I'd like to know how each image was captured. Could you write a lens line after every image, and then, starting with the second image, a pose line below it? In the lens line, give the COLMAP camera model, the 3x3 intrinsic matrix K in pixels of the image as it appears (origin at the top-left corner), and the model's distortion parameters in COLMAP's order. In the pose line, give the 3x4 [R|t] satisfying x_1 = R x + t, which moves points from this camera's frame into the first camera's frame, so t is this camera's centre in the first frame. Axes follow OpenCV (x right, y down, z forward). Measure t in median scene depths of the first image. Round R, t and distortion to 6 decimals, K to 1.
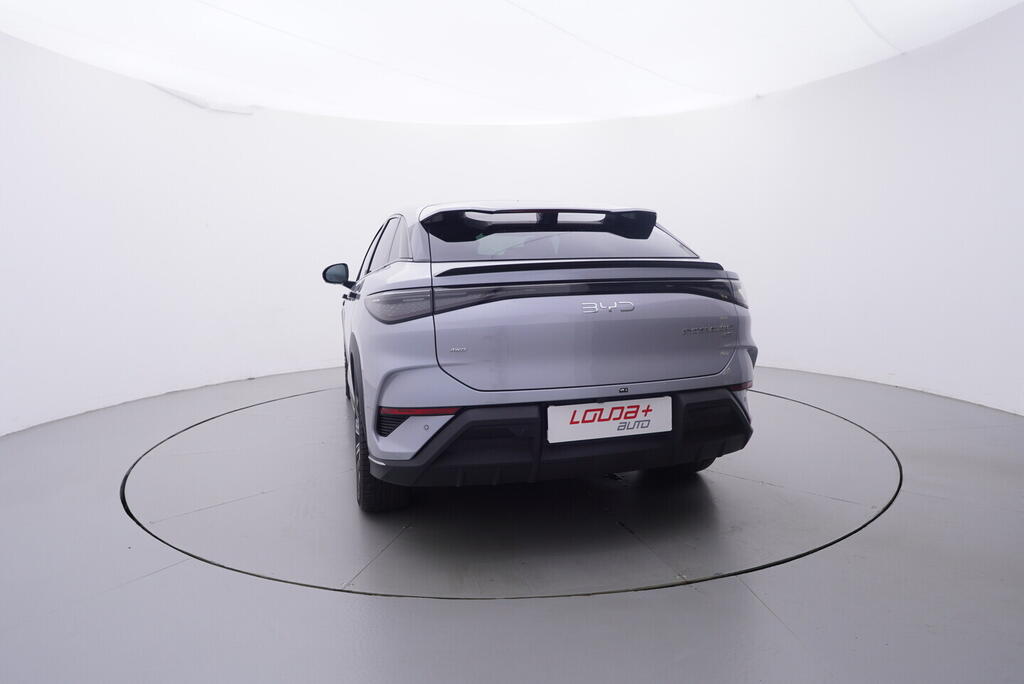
lens RADIAL K [[653.9, 0, 501.0], [0, 653.9, 353.2], [0, 0, 1]] dist [0.007208, 0.001503]
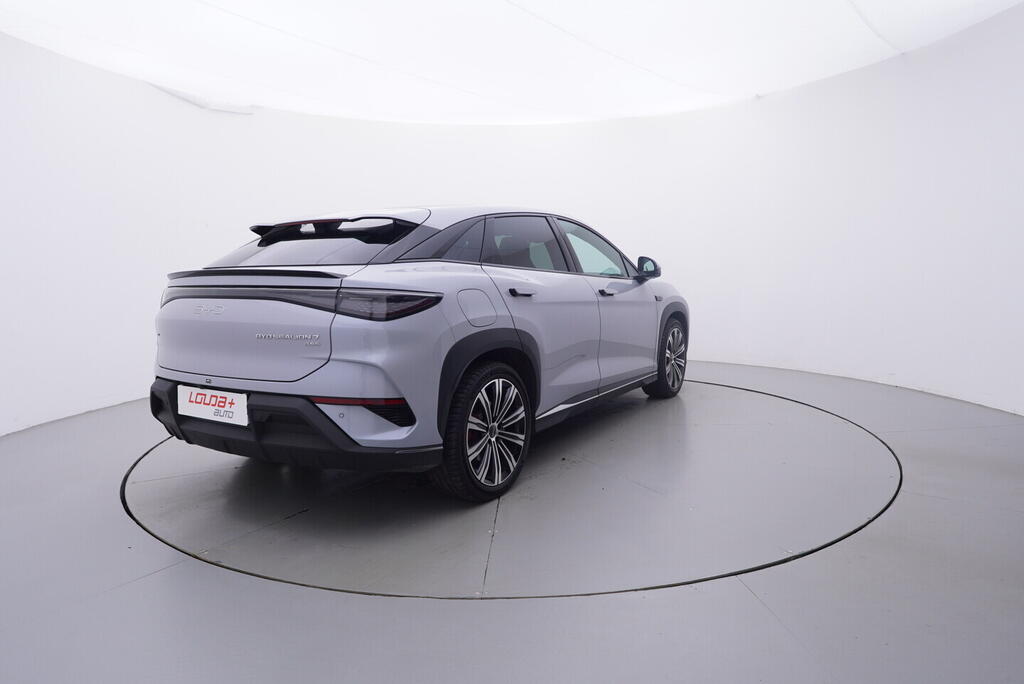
lens RADIAL K [[653.9, 0, 509.3], [0, 653.9, 337.6], [0, 0, 1]] dist [0.007208, 0.001503]
pose [[0.668749, 0.094412, -0.737469, 1.349640], [-0.092457, 0.994766, 0.043510, -0.116769], [0.737717, 0.039087, 0.673978, 0.583143]]
